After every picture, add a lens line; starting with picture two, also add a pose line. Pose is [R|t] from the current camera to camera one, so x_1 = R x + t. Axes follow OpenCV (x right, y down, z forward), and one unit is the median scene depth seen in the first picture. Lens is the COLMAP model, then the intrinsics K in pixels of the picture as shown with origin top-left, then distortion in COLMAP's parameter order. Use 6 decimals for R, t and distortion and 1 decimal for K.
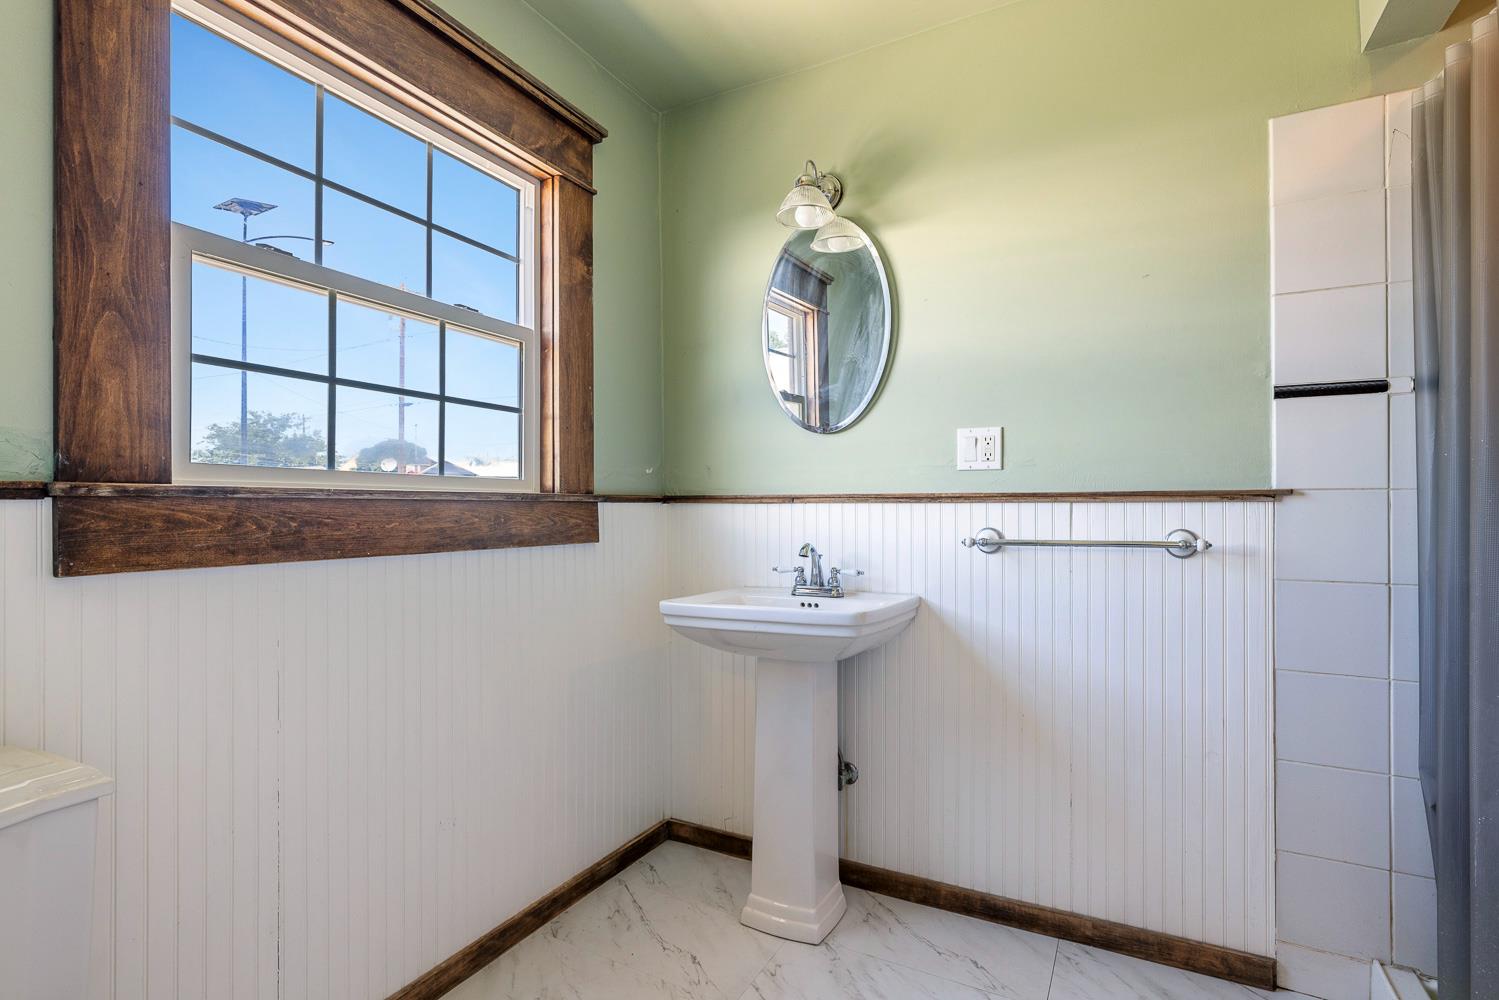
lens RADIAL K [[736.0, 0, 746.5], [0, 736.0, 501.3], [0, 0, 1]] dist [-0.005018, -0.000511]
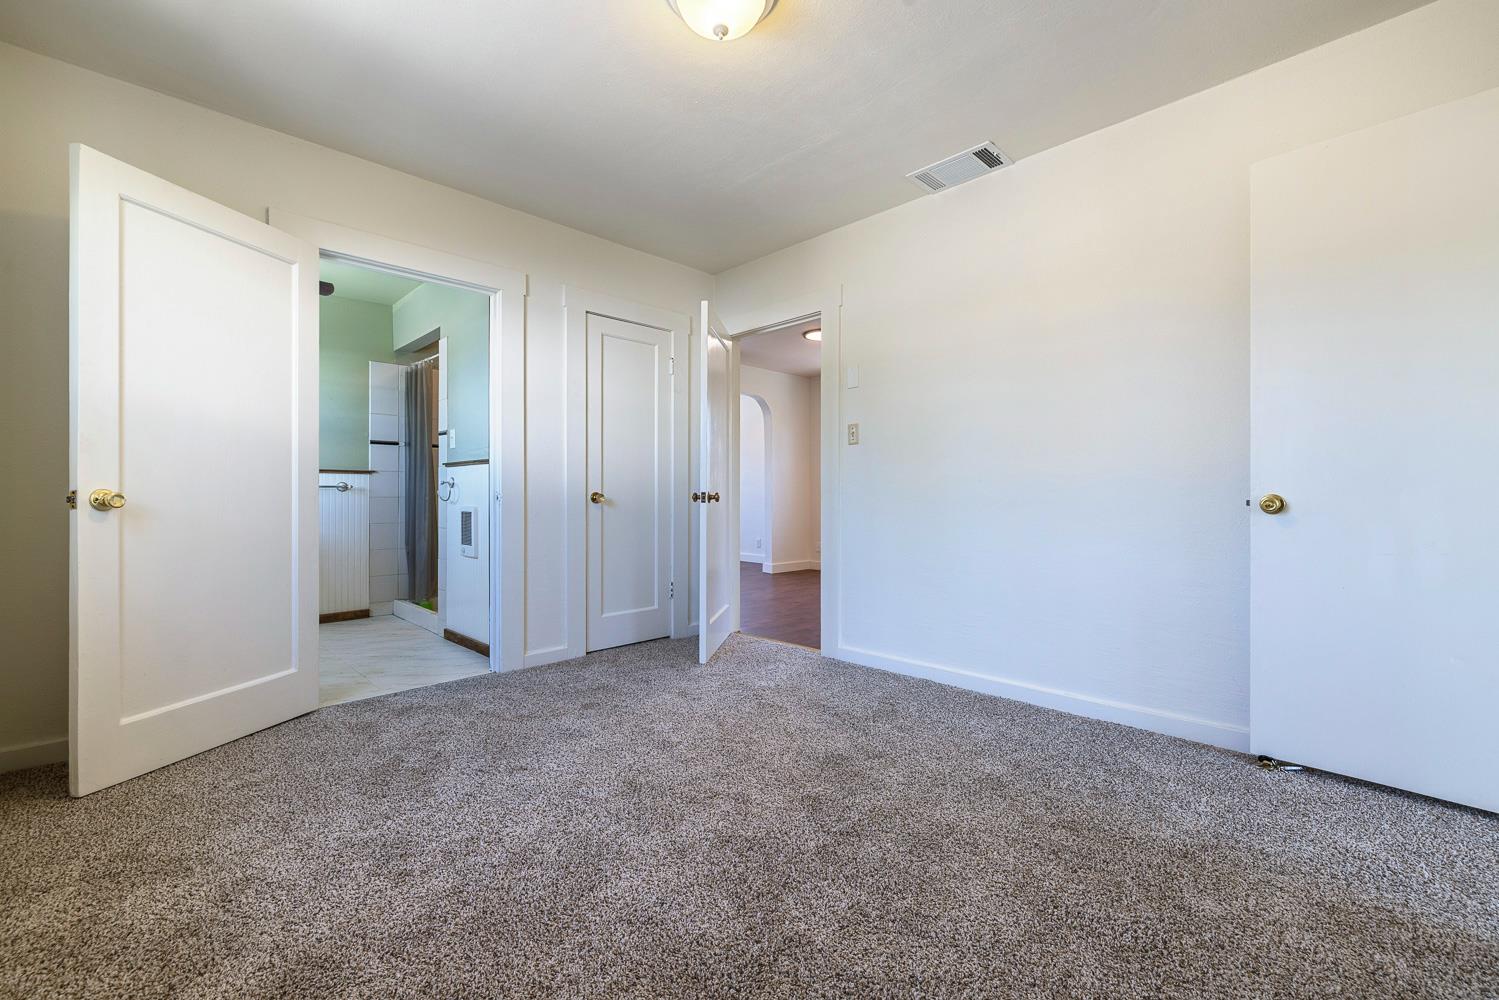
lens RADIAL K [[633.2, 0, 743.1], [0, 633.2, 498.4], [0, 0, 1]] dist [0.002757, 0.000248]
pose [[0.301862, -0.002674, 0.953348, -1.268694], [-0.013092, 0.999890, 0.006950, 0.057147], [-0.953262, -0.014579, 0.301794, -1.250214]]
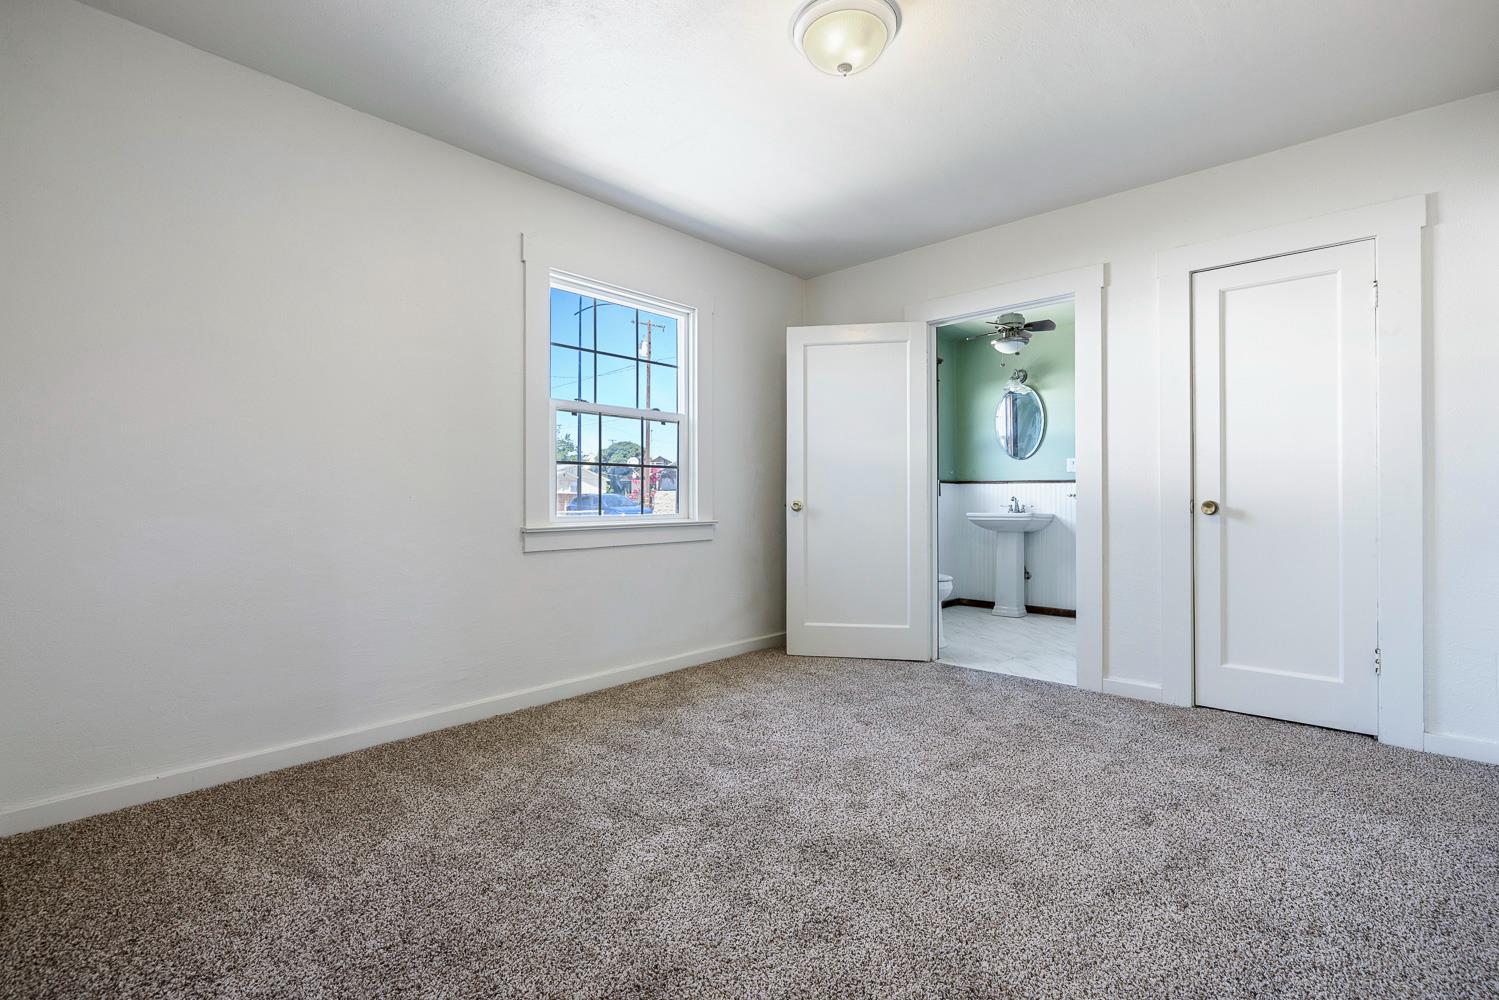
lens RADIAL K [[673.6, 0, 749.7], [0, 673.6, 496.1], [0, 0, 1]] dist [0.000433, 0.001144]
pose [[0.968509, 0.001291, -0.248977, -0.282635], [0.000189, 0.999982, 0.005919, 0.039102], [0.248980, -0.005779, 0.968491, -1.983452]]
